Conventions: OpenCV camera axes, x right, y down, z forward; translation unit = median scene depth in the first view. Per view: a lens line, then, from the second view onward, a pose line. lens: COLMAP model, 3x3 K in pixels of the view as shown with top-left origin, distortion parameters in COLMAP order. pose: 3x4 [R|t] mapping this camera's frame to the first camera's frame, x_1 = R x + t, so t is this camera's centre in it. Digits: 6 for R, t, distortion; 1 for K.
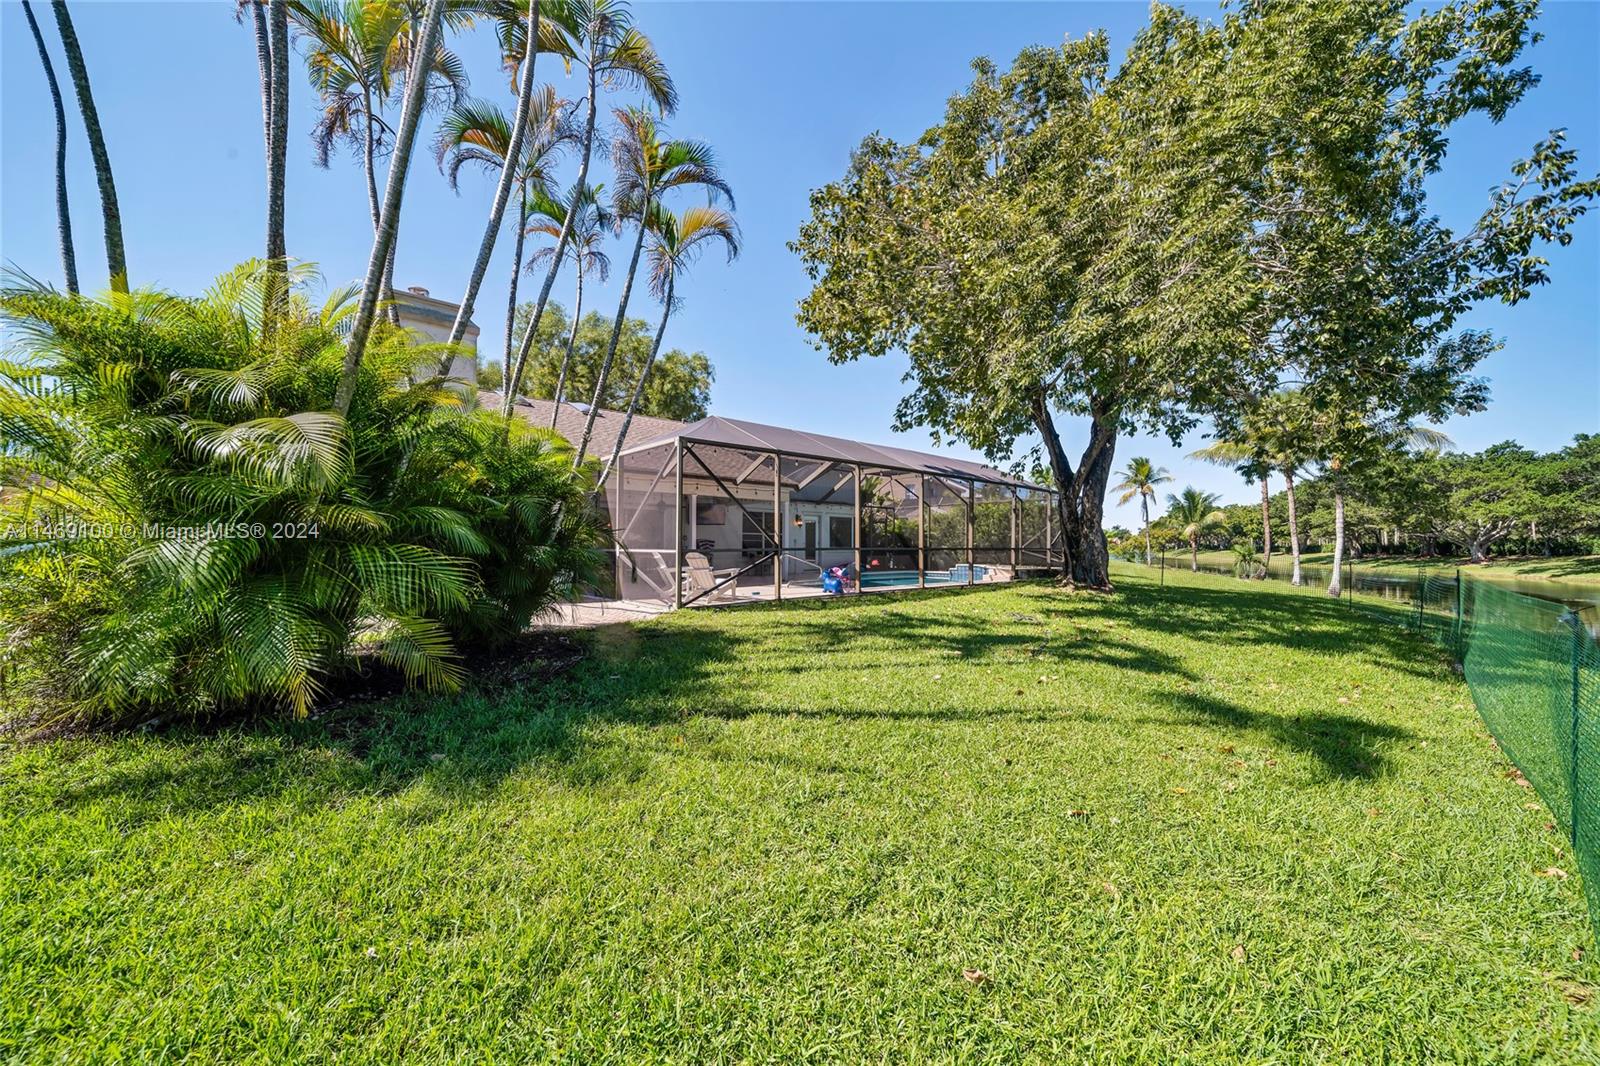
lens RADIAL K [[568.0, 0, 800.0], [0, 568.0, 533.0], [0, 0, 1]] dist [-0.000492, -0.003245]
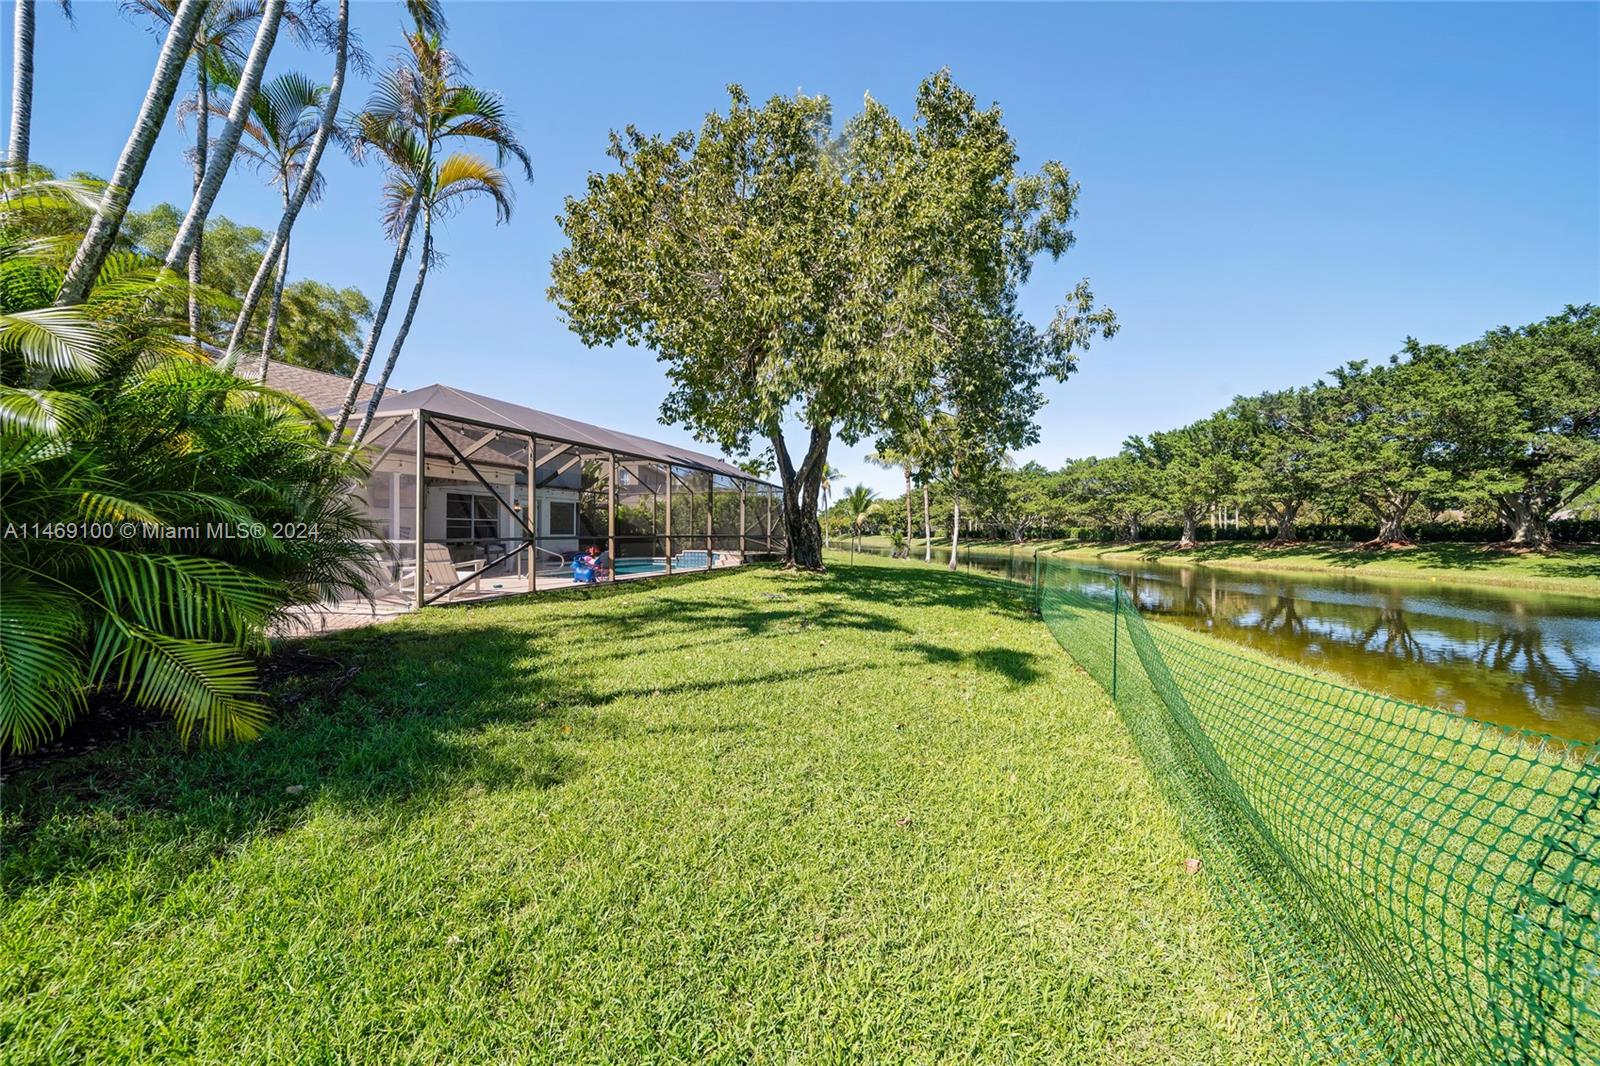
lens RADIAL K [[572.4, 0, 794.6], [0, 572.4, 533.1], [0, 0, 1]] dist [-0.001508, -0.000254]
pose [[0.872474, 0.000081, 0.488660, -0.125395], [-0.013164, 0.999641, 0.023338, -0.007980], [-0.488483, -0.026795, 0.872162, -0.036765]]
